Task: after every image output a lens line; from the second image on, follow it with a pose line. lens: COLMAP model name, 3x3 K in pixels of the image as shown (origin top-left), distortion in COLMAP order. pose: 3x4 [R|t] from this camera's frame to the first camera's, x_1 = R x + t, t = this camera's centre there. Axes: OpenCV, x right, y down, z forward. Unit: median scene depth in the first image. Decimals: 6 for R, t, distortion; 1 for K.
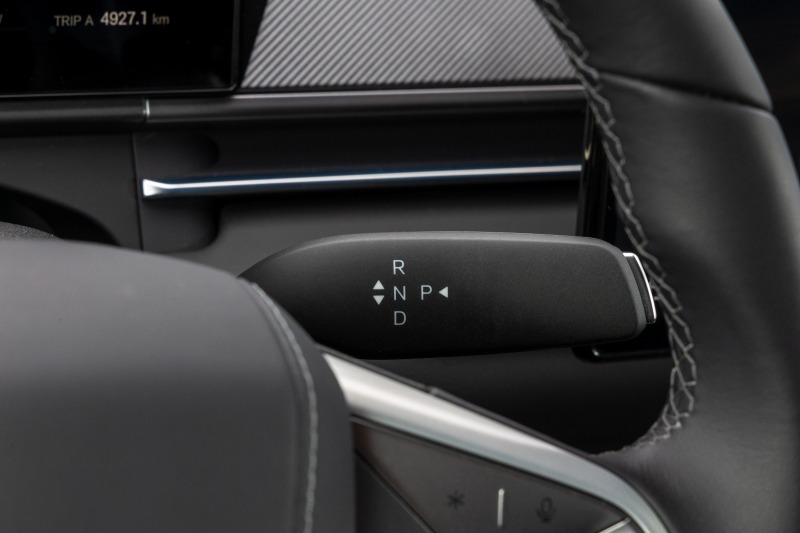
lens RADIAL K [[2362.3, 0, 400.0], [0, 2362.3, 266.5], [0, 0, 1]] dist [0.197627, 1.499547]
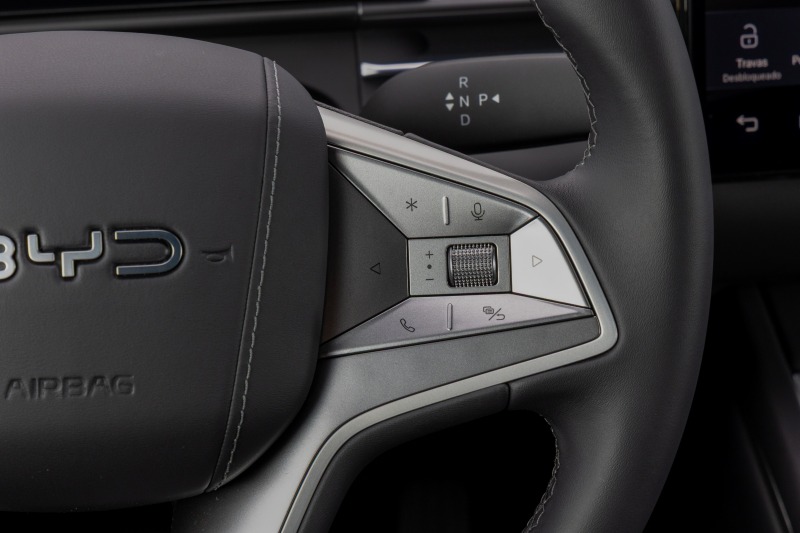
lens RADIAL K [[2362.3, 0, 400.0], [0, 2362.3, 266.5], [0, 0, 1]] dist [0.197627, 1.499547]
pose [[0.937990, -0.039591, -0.344394, 0.428257], [0.017174, 0.997544, -0.067903, 0.197148], [0.346236, 0.057778, 0.936366, -0.276119]]
